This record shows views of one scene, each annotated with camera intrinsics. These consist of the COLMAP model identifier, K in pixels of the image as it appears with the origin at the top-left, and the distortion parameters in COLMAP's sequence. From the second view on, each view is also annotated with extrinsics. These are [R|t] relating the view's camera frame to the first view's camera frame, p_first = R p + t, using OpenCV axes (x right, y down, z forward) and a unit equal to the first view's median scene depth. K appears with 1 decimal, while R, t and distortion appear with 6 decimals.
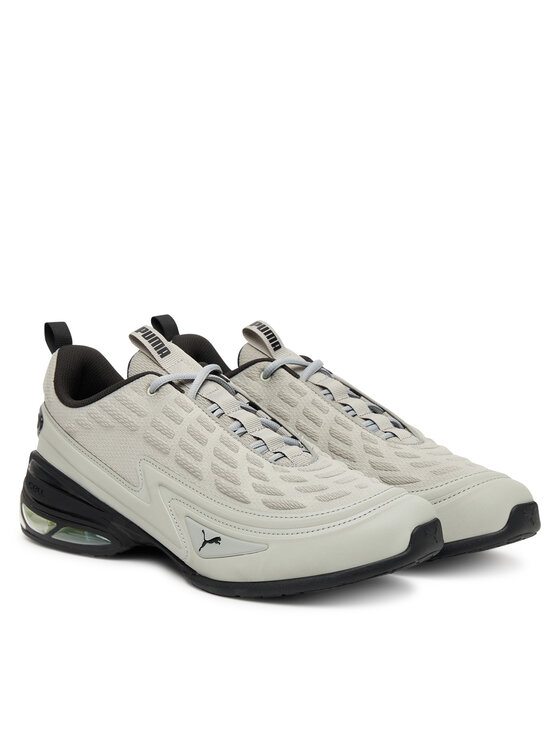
lens RADIAL K [[2006.0, 0, 280.0], [0, 2006.0, 373.0], [0, 0, 1]] dist [-0.016400, -0.032274]
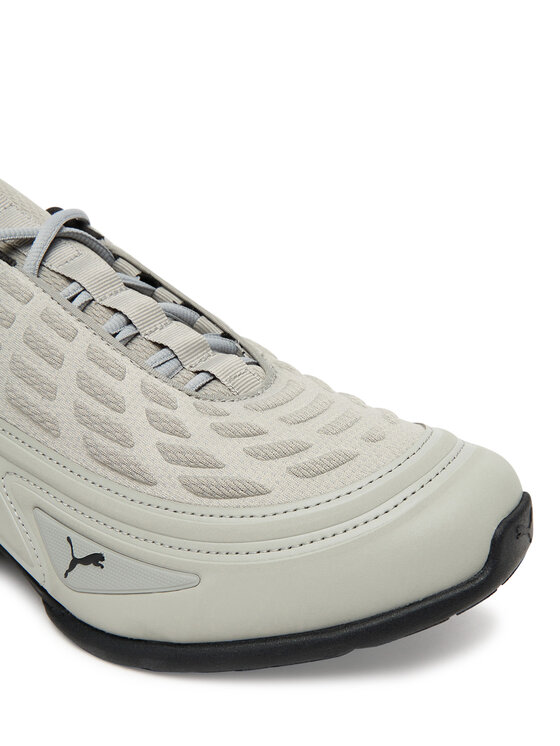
lens RADIAL K [[781.3, 0, 278.4], [0, 781.3, 412.0], [0, 0, 1]] dist [0.003059, -0.007915]
pose [[0.989769, -0.080863, 0.117554, -0.006002], [0.051128, 0.970190, 0.236890, 0.002109], [-0.133205, -0.228456, 0.964398, 0.800946]]
